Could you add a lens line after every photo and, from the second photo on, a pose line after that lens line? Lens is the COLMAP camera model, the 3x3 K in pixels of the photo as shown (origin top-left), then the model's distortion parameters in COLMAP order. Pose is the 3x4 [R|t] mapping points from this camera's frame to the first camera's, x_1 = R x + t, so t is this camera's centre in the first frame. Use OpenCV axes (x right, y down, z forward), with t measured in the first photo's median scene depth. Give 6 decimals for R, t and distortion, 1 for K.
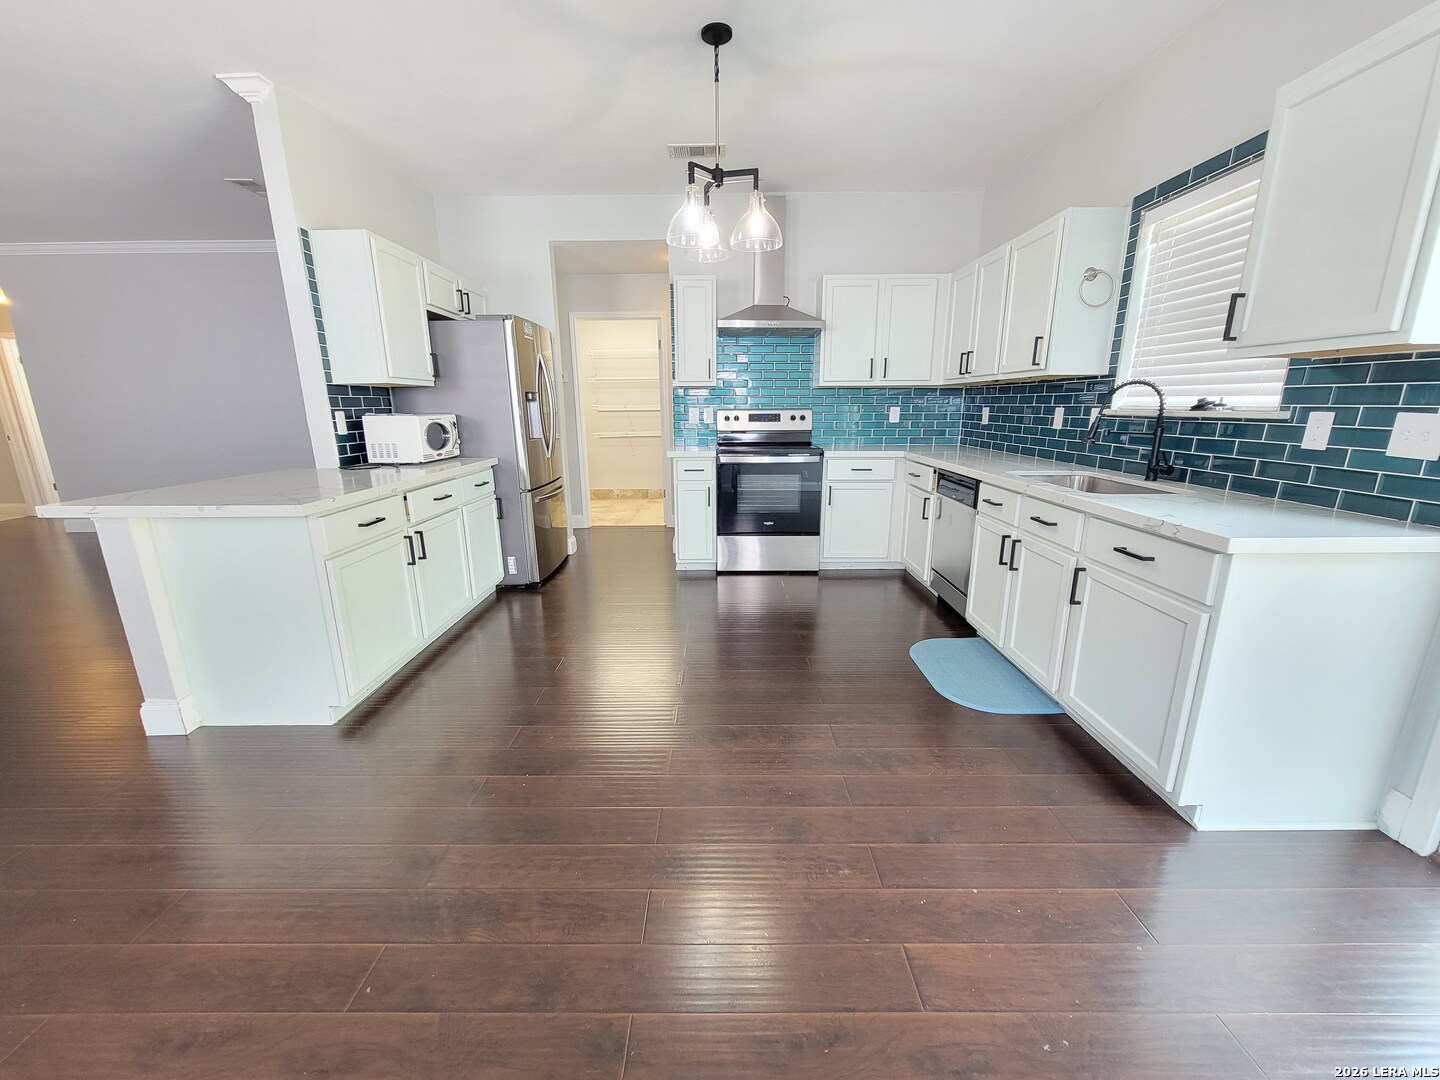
lens RADIAL K [[585.0, 0, 719.2], [0, 585.0, 546.4], [0, 0, 1]] dist [-0.003363, 0.001137]
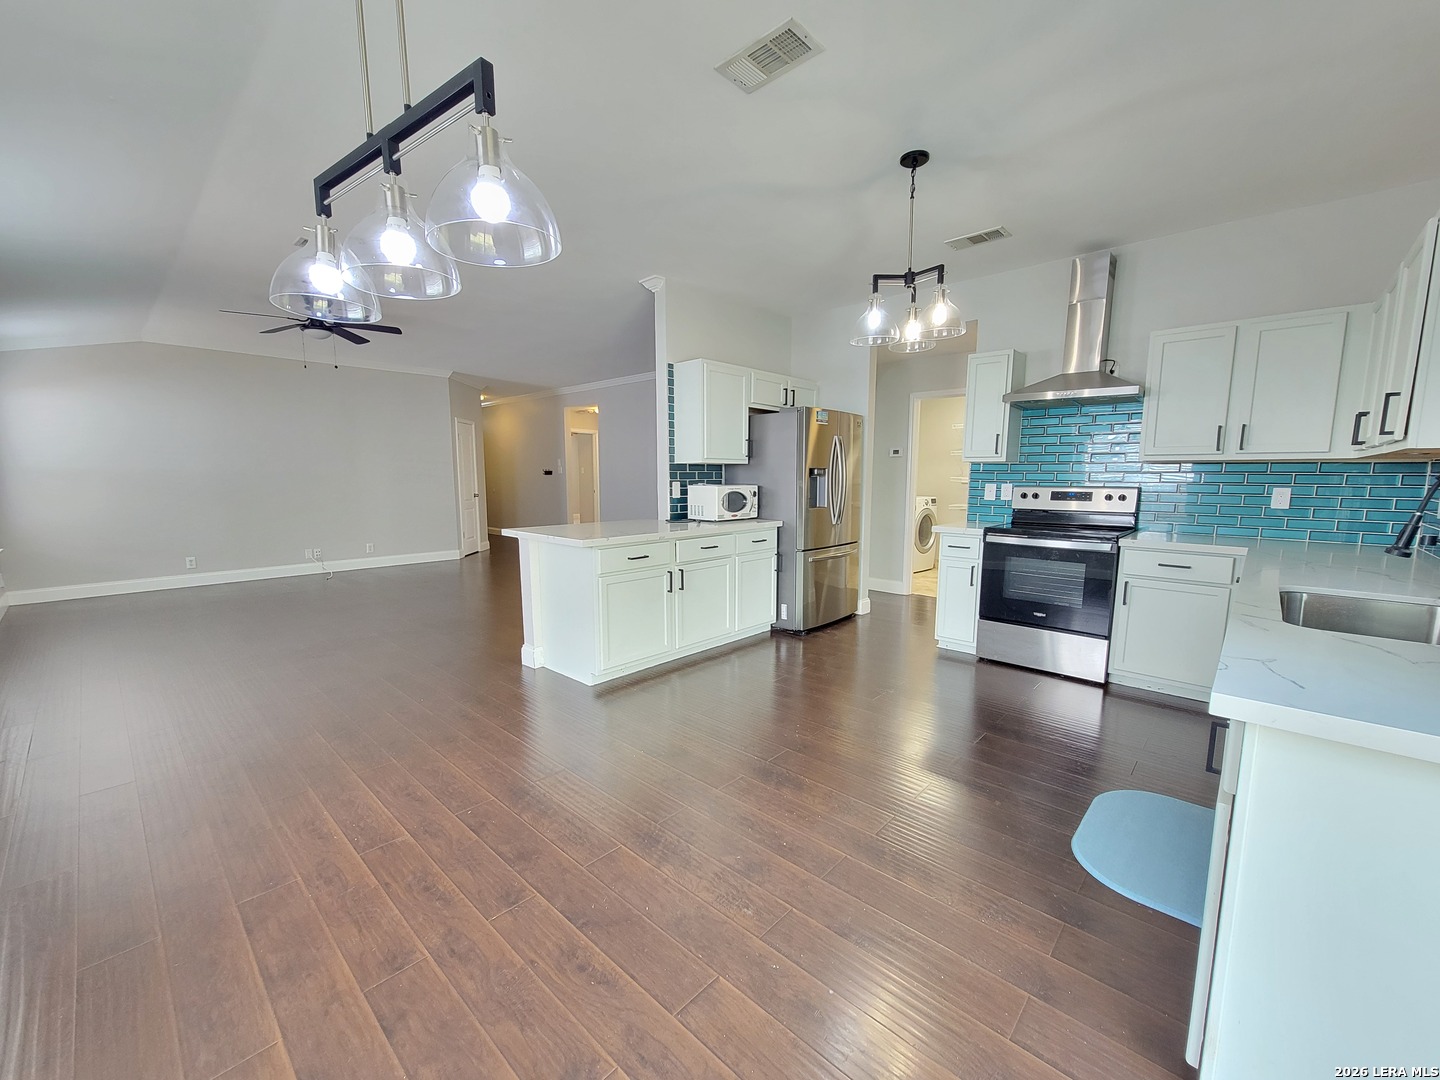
lens RADIAL K [[585.0, 0, 722.4], [0, 585.0, 545.6], [0, 0, 1]] dist [-0.003363, 0.001137]
pose [[0.739688, 0.091439, -0.666708, 0.382408], [-0.165795, 0.984949, -0.048859, -0.024459], [0.652206, 0.146677, 0.743716, 0.026922]]
